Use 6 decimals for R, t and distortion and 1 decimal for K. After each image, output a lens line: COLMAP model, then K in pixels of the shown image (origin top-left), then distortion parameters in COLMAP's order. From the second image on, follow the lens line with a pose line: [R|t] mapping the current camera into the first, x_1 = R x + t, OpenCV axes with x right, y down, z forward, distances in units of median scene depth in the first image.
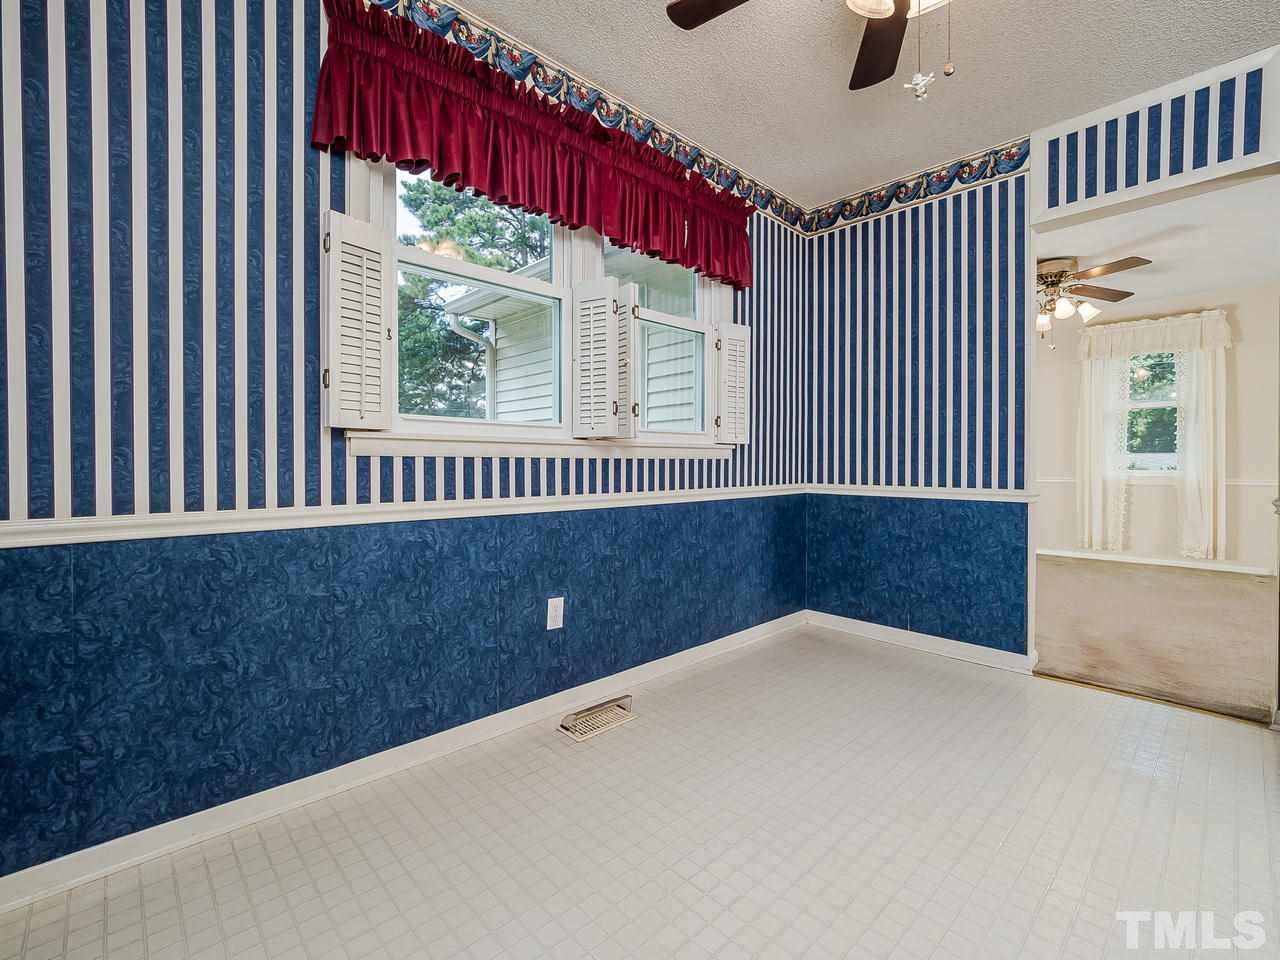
lens RADIAL K [[584.1, 0, 635.3], [0, 584.1, 472.8], [0, 0, 1]] dist [-0.001756, -0.000301]
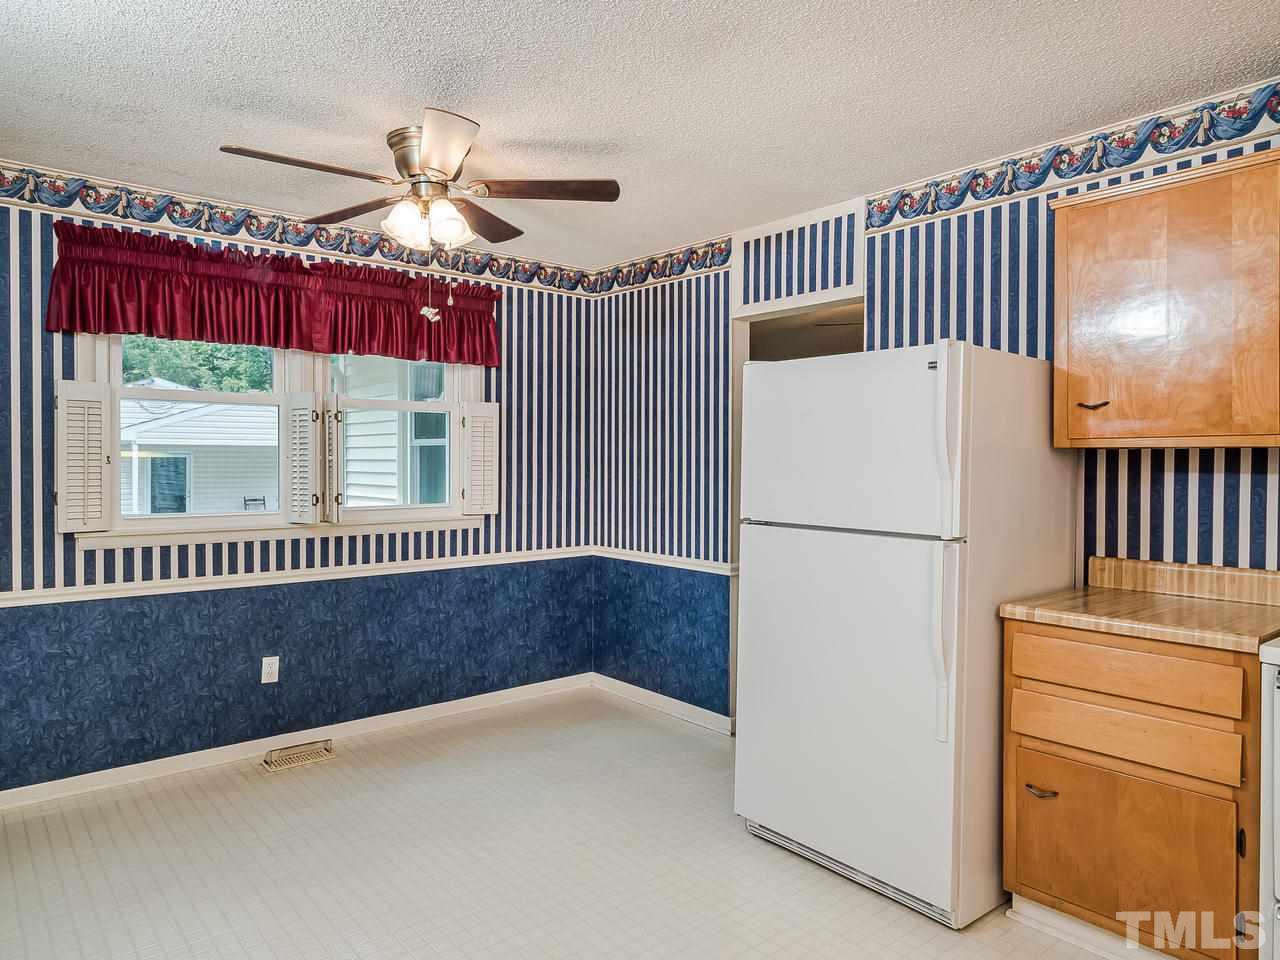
lens RADIAL K [[859.6, 0, 640.0], [0, 859.6, 480.0], [0, 0, 1]] dist [-0.006465, 0.016936]
pose [[0.998436, 0.002609, -0.055846, 0.742717], [-0.002362, 0.999987, 0.004488, -0.163784], [0.055857, -0.004349, 0.998429, -0.742399]]
